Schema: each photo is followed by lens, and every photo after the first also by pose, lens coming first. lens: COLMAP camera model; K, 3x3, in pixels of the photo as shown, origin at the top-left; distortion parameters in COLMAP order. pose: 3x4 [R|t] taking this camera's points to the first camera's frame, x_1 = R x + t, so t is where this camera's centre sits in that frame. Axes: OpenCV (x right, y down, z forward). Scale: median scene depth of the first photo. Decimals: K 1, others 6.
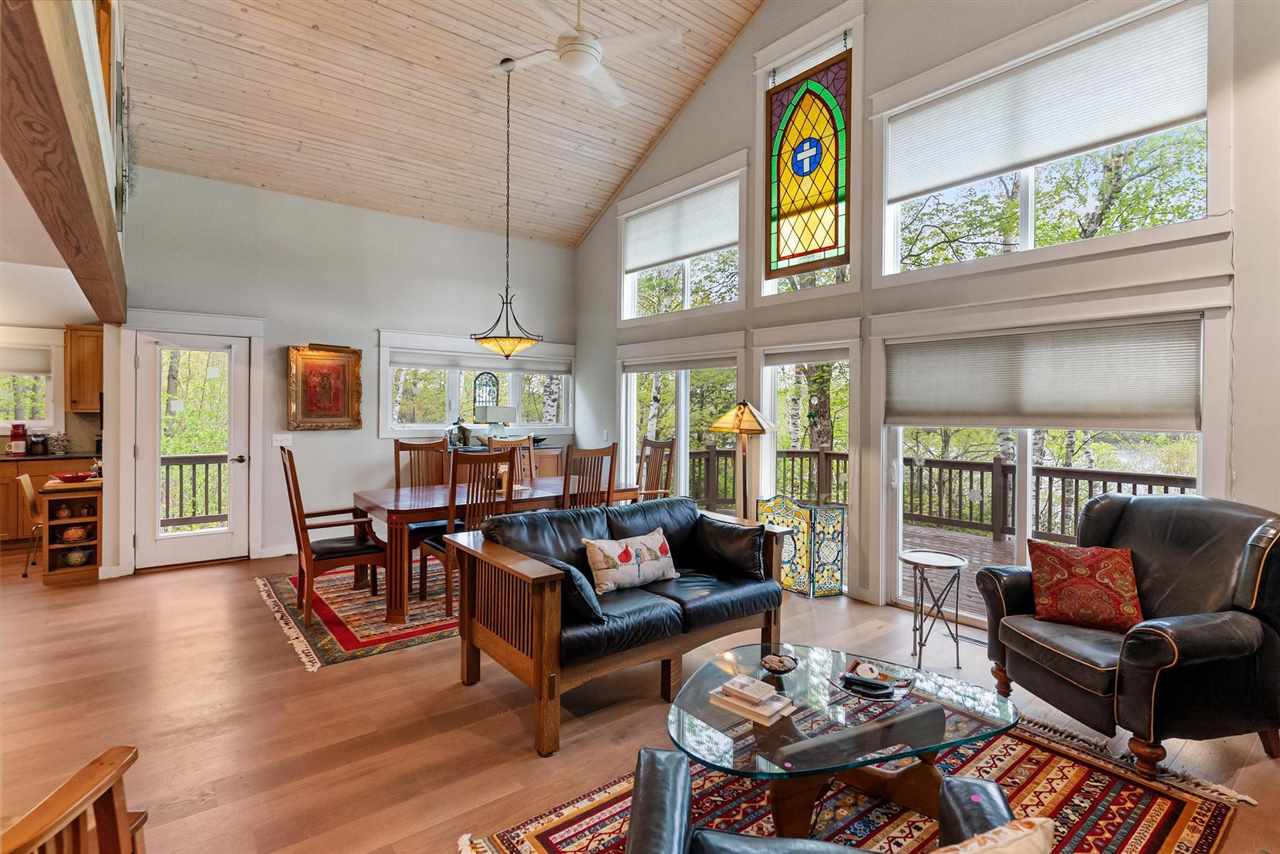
lens RADIAL K [[618.0, 0, 646.8], [0, 618.0, 409.5], [0, 0, 1]] dist [0.003260, -0.000395]
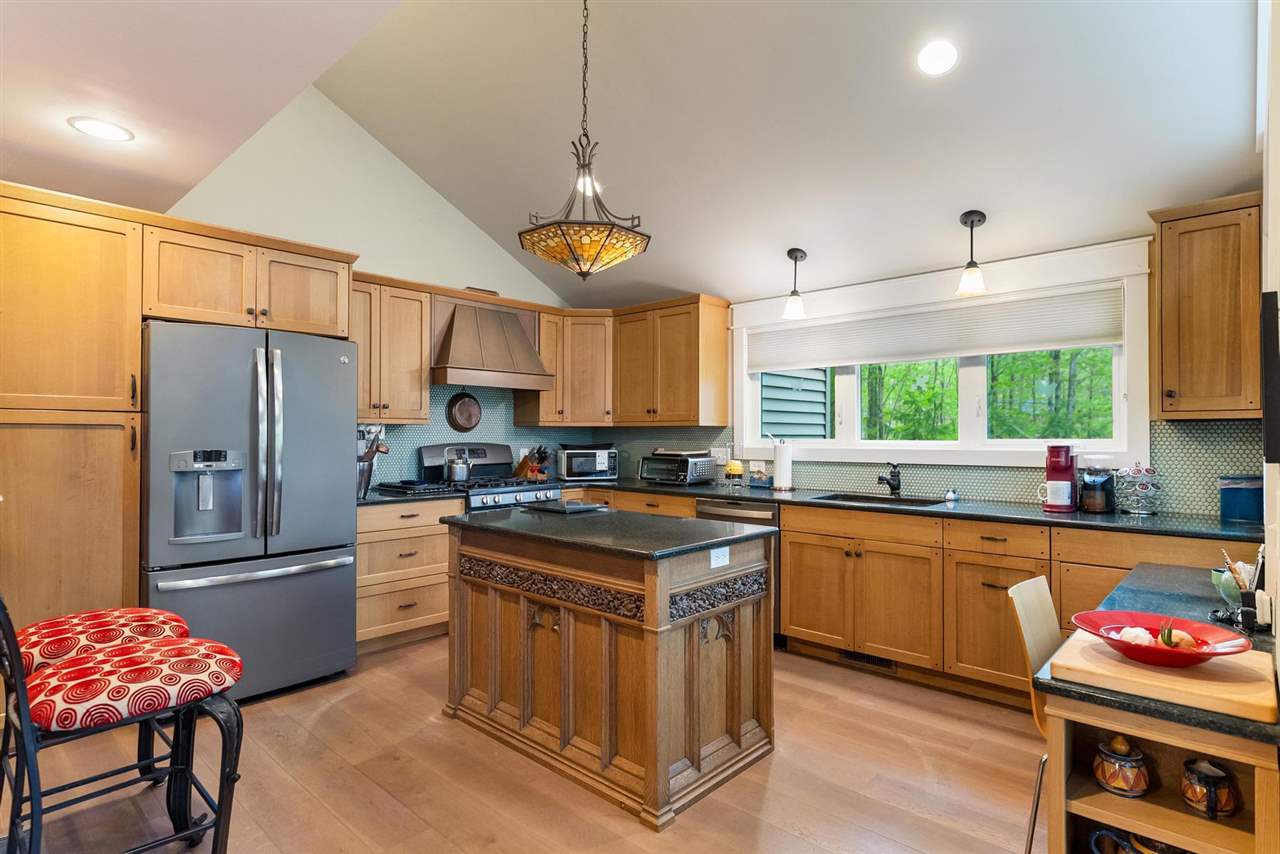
lens RADIAL K [[660.0, 0, 635.3], [0, 660.0, 435.0], [0, 0, 1]] dist [0.002806, 0.000699]
pose [[0.136202, -0.005683, -0.990665, -0.646827], [-0.005399, 0.999964, -0.006479, 0.024342], [0.990666, 0.006231, 0.136167, 0.709001]]
